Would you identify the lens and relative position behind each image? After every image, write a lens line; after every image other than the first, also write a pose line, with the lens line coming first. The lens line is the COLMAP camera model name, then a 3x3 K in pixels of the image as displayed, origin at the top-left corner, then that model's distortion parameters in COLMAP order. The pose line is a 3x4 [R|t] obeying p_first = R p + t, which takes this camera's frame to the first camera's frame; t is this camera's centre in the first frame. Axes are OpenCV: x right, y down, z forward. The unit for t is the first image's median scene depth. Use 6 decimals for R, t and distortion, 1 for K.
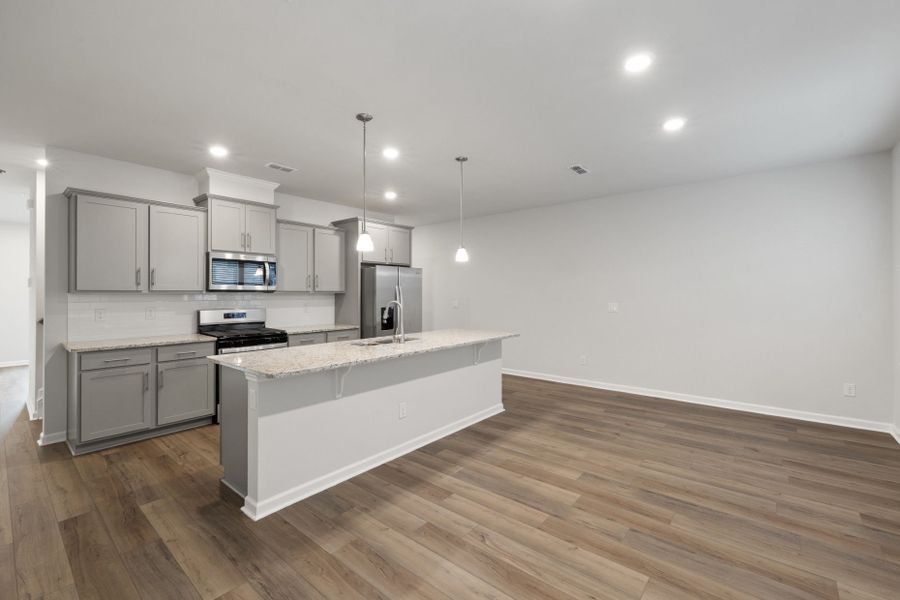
lens RADIAL K [[381.6, 0, 444.1], [0, 381.6, 294.5], [0, 0, 1]] dist [-0.000415, -0.000035]
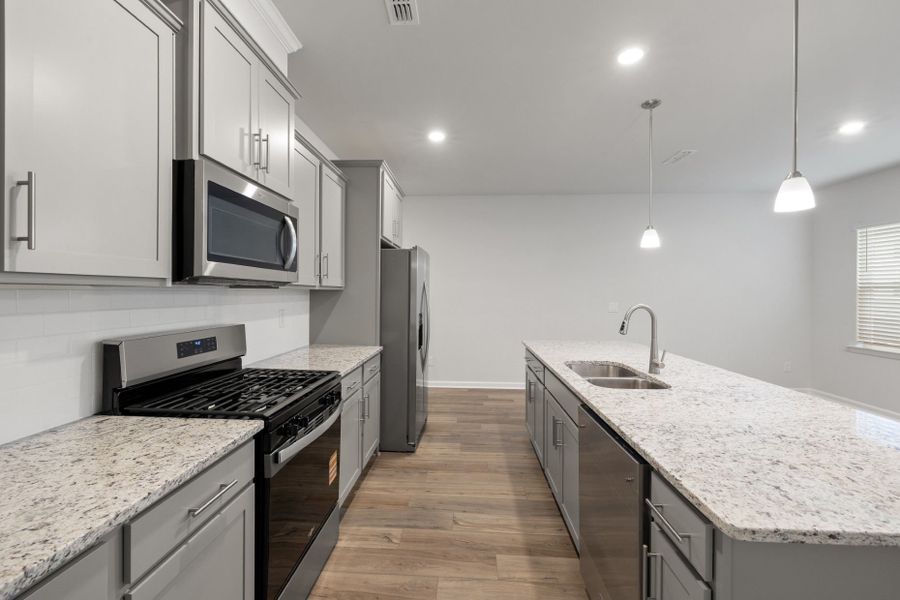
lens RADIAL K [[381.6, 0, 440.7], [0, 381.6, 293.6], [0, 0, 1]] dist [-0.000415, -0.000035]
pose [[0.804333, 0.003975, 0.594166, -0.979739], [-0.004644, 0.999989, -0.000404, 0.002218], [-0.594161, -0.002434, 0.804342, 0.936677]]
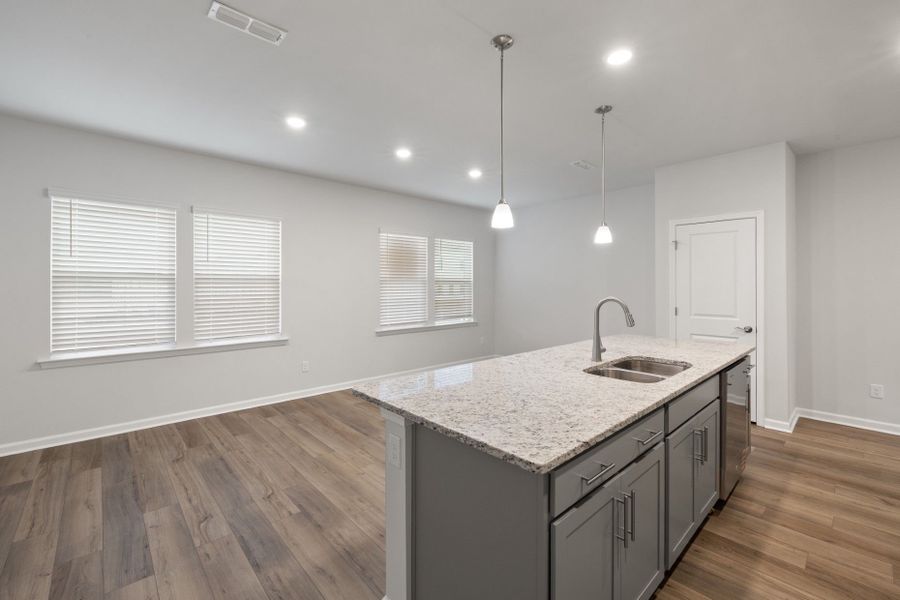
lens RADIAL K [[381.6, 0, 447.2], [0, 381.6, 291.1], [0, 0, 1]] dist [-0.000415, -0.000035]
pose [[-0.991778, 0.001452, 0.127962, 0.076313], [0.003669, 0.999847, 0.017097, -0.007229], [-0.127917, 0.017426, -0.991632, 2.195715]]
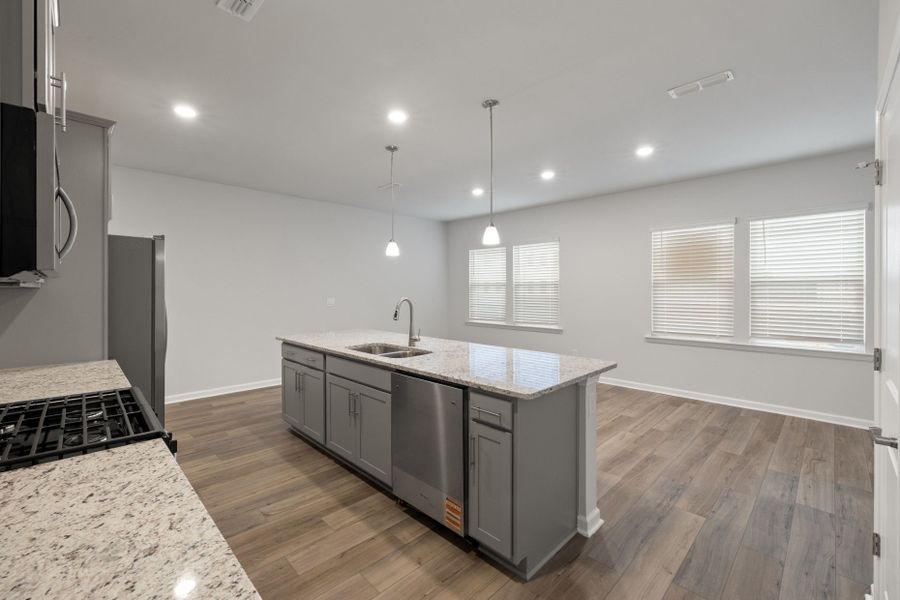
lens RADIAL K [[381.6, 0, 447.4], [0, 381.6, 291.7], [0, 0, 1]] dist [-0.000415, -0.000035]
pose [[0.088615, -0.002465, 0.996063, -1.264539], [0.004347, 0.999988, 0.002088, 0.003100], [-0.996056, 0.004145, 0.088625, 1.106567]]
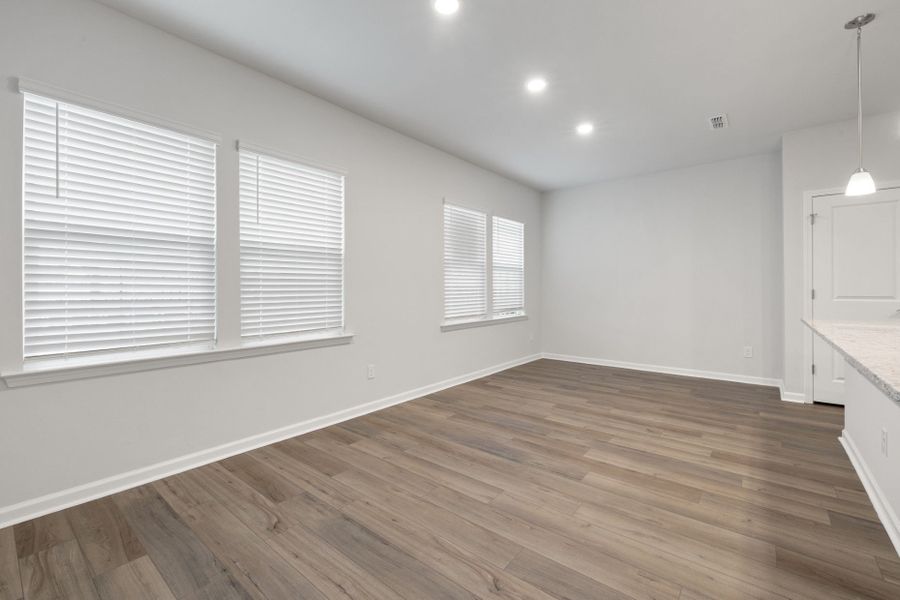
lens RADIAL K [[381.6, 0, 445.6], [0, 381.6, 294.6], [0, 0, 1]] dist [-0.000415, -0.000035]
pose [[-0.999850, 0.006291, -0.016146, 0.694333], [0.006002, 0.999822, 0.017881, 0.074368], [0.016255, 0.017781, -0.999710, 1.884903]]
